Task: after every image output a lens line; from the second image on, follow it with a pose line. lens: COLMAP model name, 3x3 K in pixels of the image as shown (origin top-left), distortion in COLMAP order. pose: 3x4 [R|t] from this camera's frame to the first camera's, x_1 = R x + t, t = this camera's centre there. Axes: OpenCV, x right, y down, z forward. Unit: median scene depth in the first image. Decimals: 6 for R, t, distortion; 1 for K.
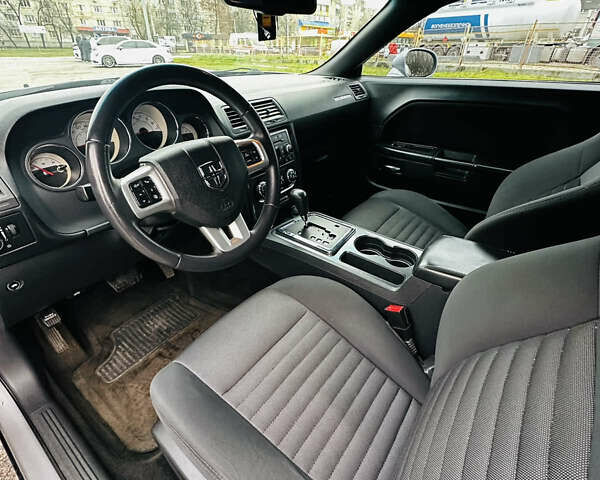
lens RADIAL K [[319.7, 0, 300.0], [0, 319.7, 240.0], [0, 0, 1]] dist [-0.001102, -0.000073]
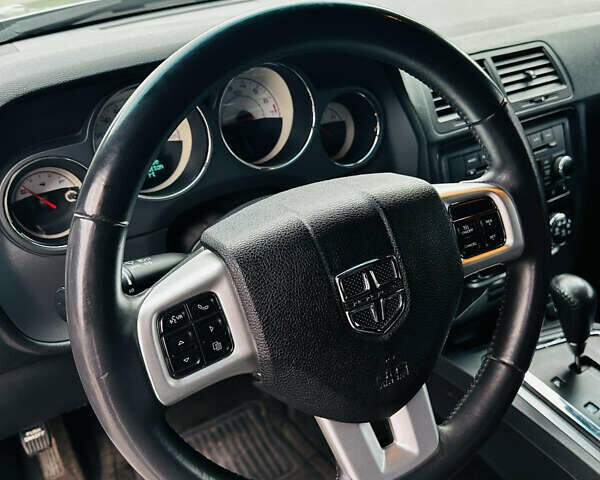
lens RADIAL K [[577.8, 0, 300.0], [0, 577.8, 240.0], [0, 0, 1]] dist [0.008699, -0.002203]
pose [[0.919991, 0.172873, -0.351756, -0.103211], [-0.174432, 0.984285, 0.027520, -0.231592], [0.350985, 0.036039, 0.935687, 0.287358]]
